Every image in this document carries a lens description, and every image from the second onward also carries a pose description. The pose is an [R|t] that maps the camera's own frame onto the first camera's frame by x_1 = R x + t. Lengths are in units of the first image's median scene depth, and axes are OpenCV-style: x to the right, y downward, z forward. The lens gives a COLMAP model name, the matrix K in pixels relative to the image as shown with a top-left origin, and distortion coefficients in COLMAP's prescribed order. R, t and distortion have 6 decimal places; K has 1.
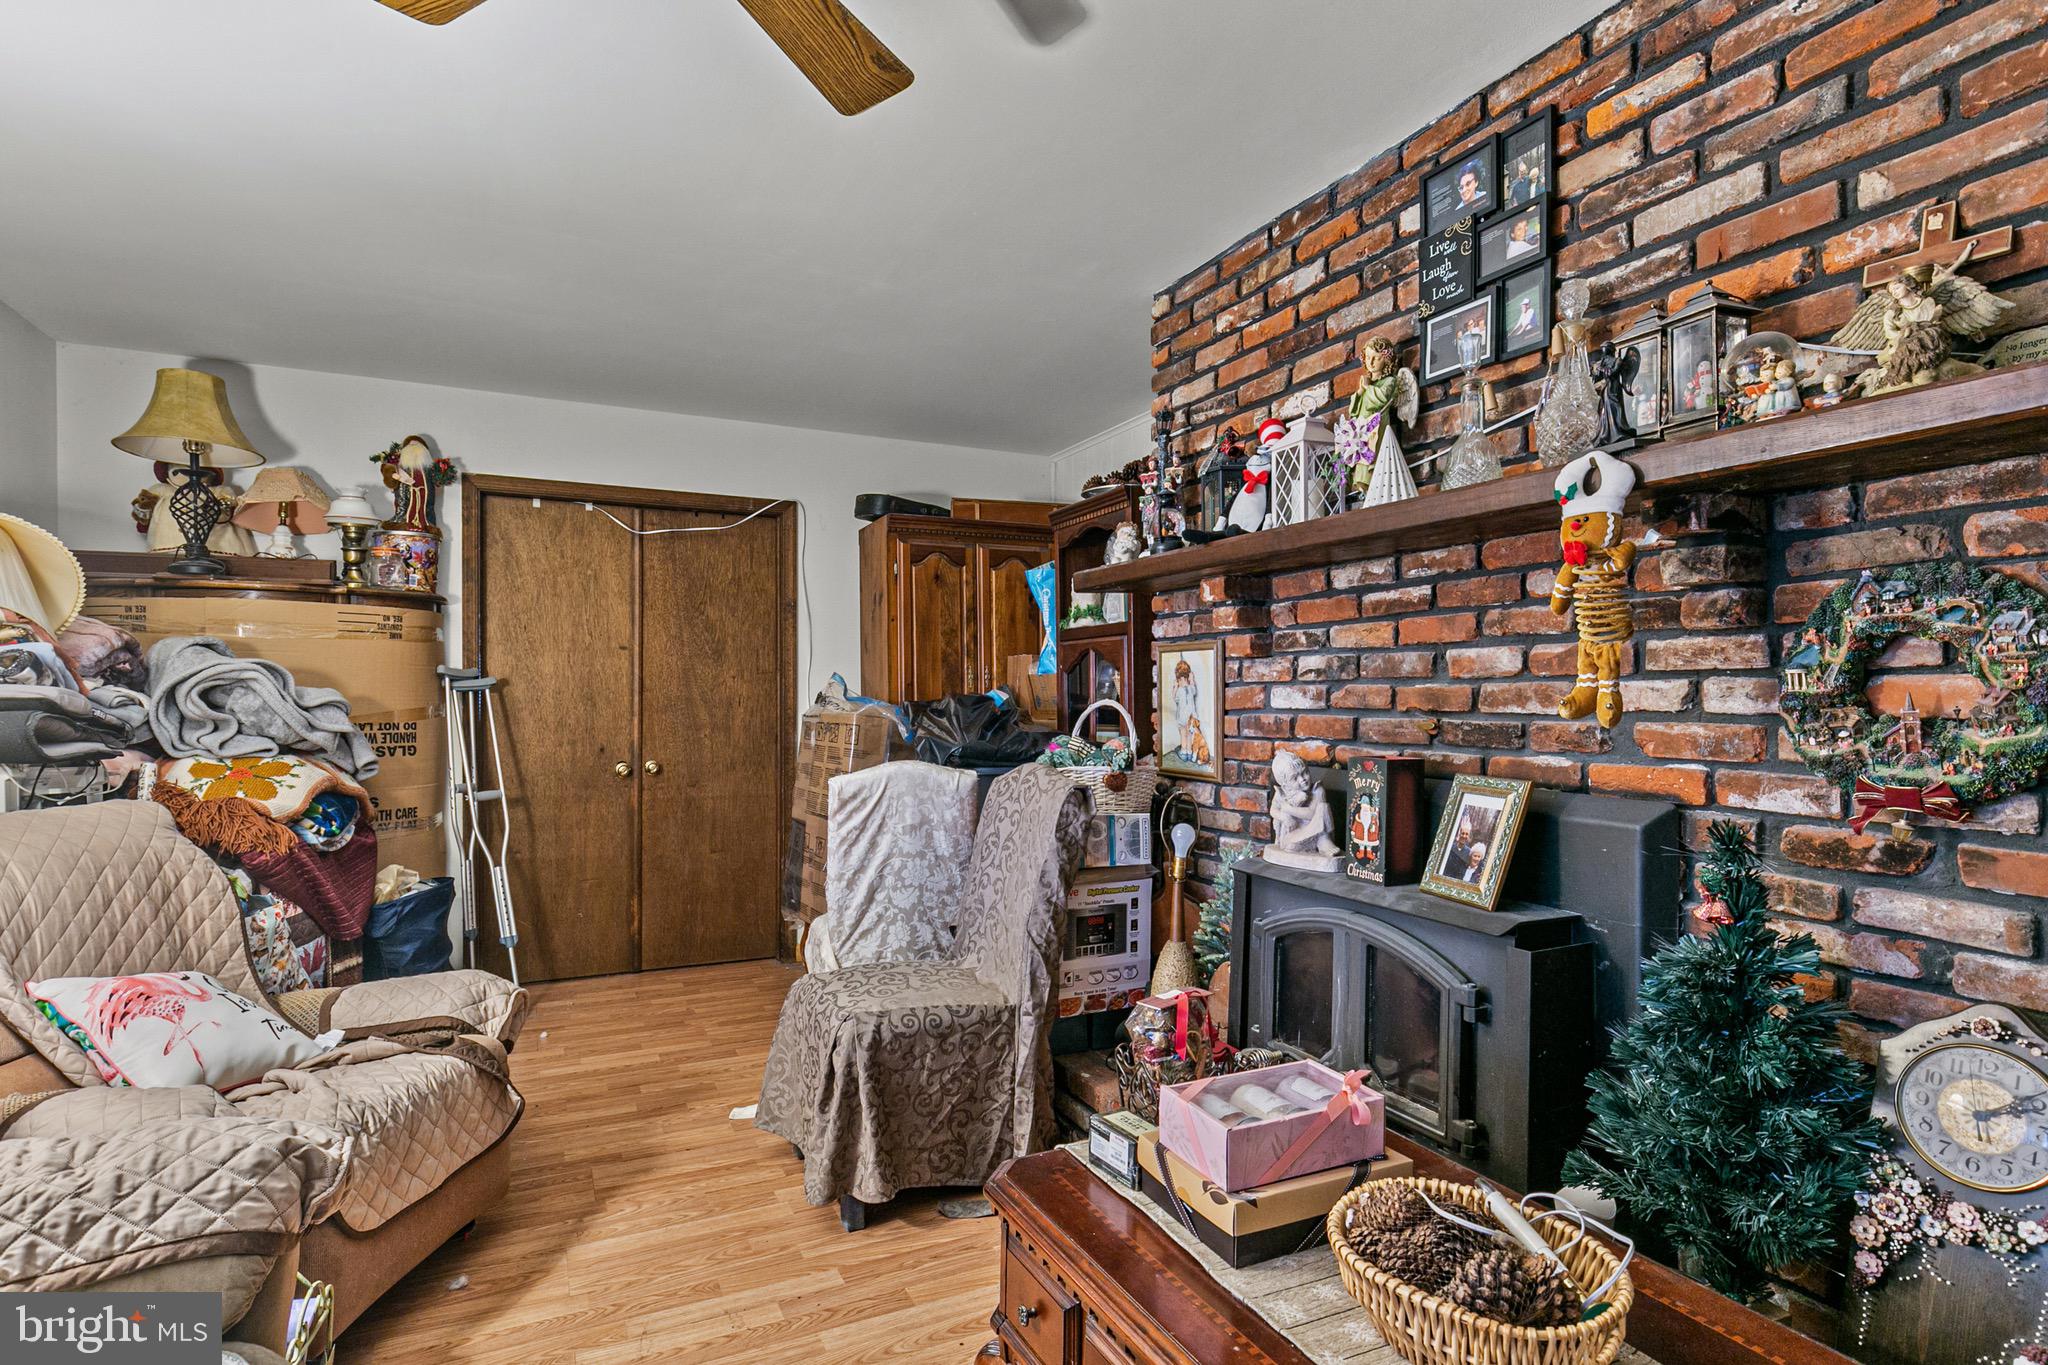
lens RADIAL K [[1033.2, 0, 1012.7], [0, 1033.2, 706.8], [0, 0, 1]] dist [-0.000800, -0.000397]
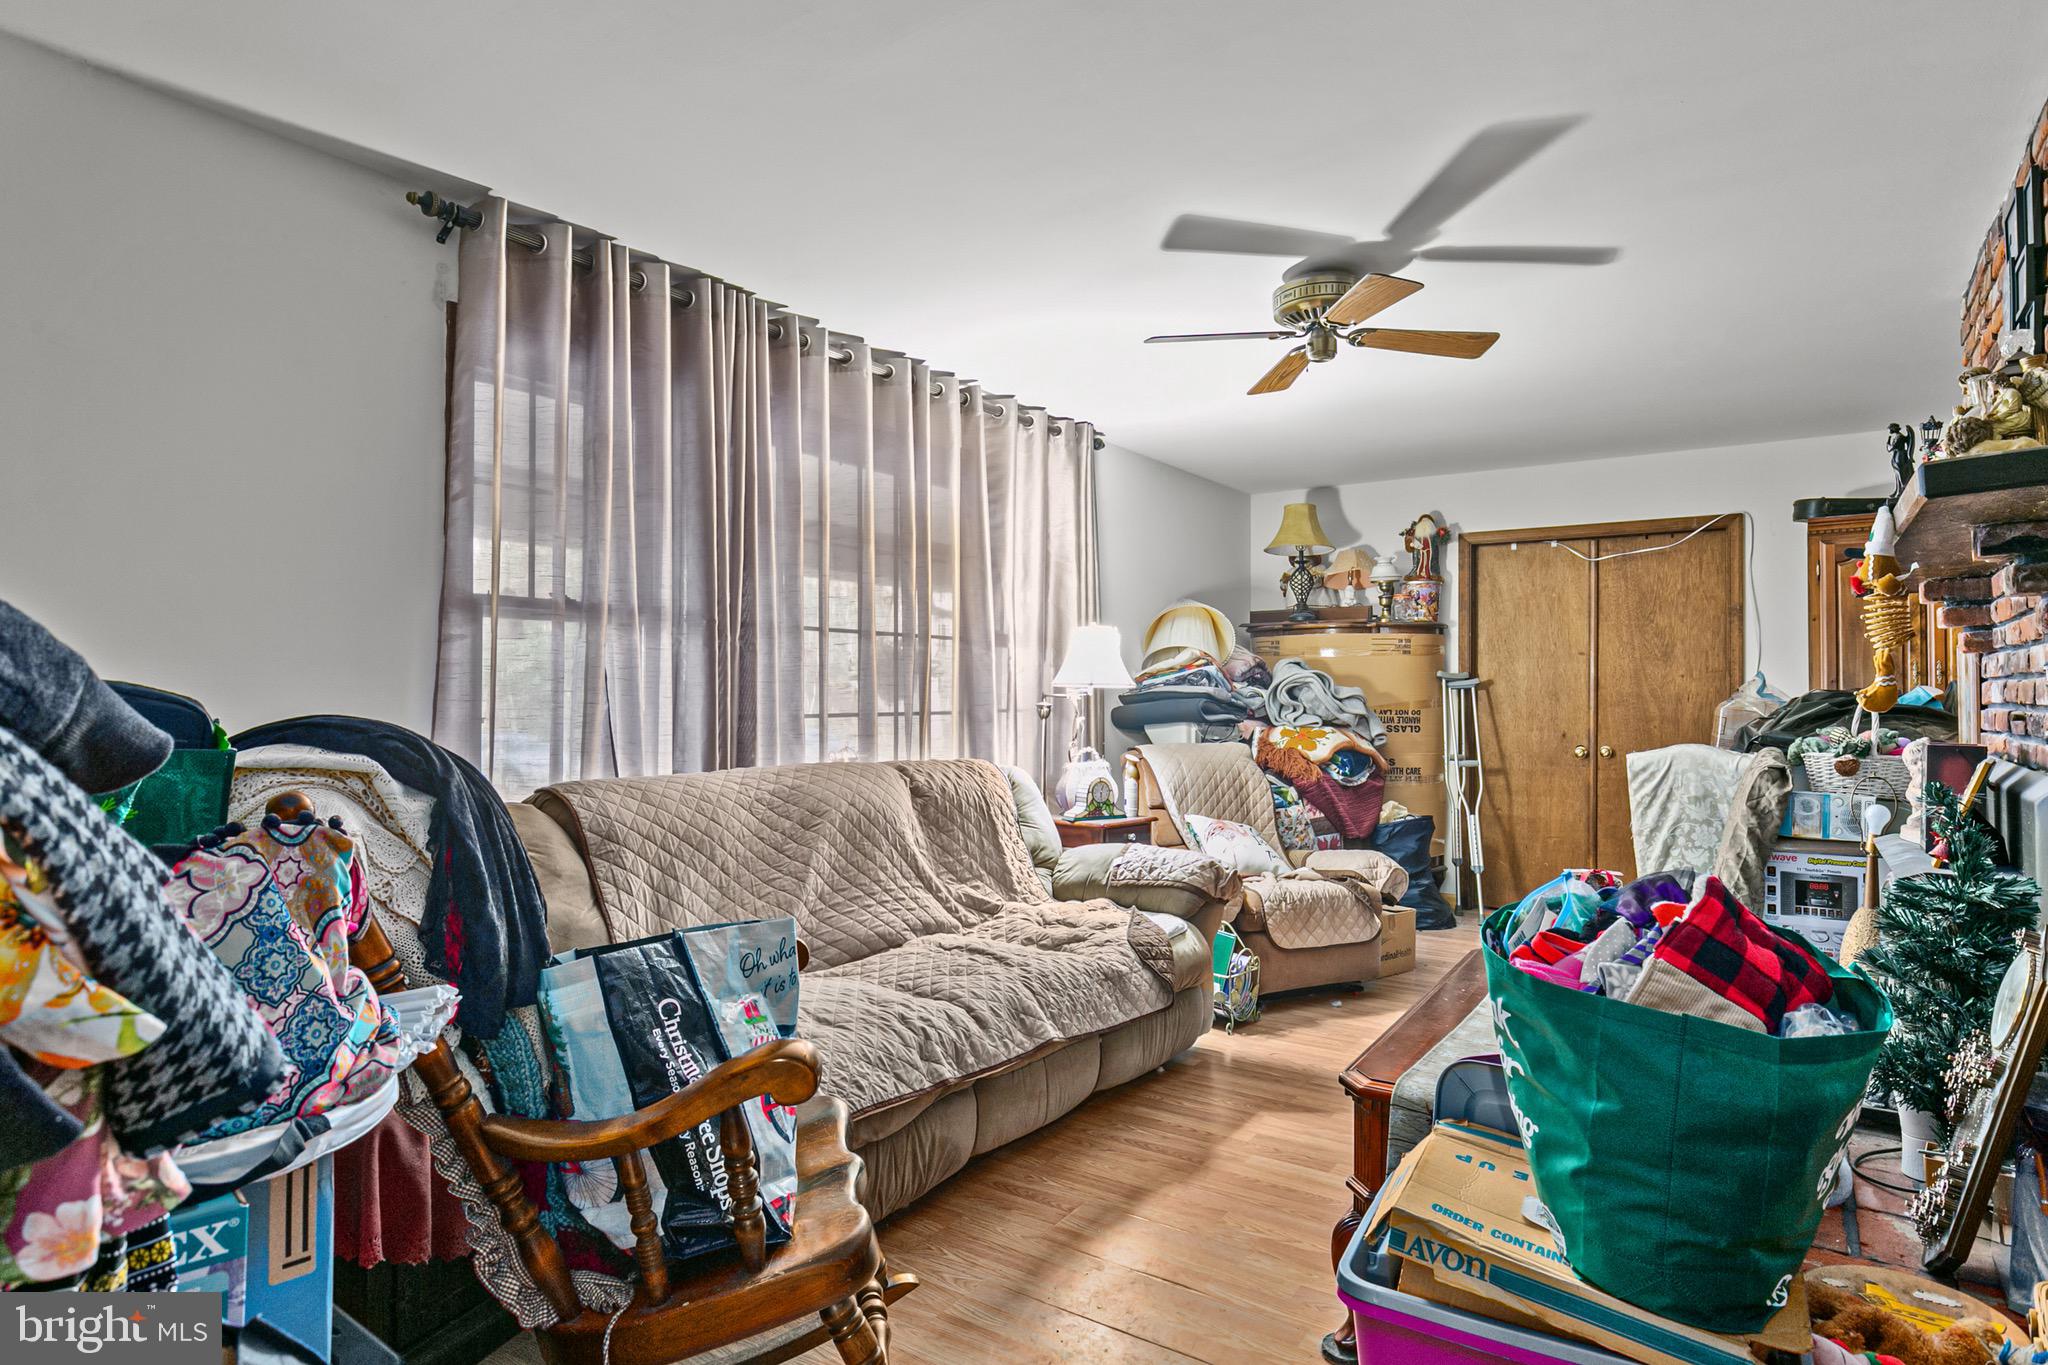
lens RADIAL K [[1126.7, 0, 1024.0], [0, 1126.7, 682.5], [0, 0, 1]] dist [0.007629, -0.001428]
pose [[0.497846, -0.007576, -0.867232, 0.565098], [-0.011149, 0.999823, -0.015135, 0.006631], [0.867194, 0.017203, 0.497674, -0.307795]]
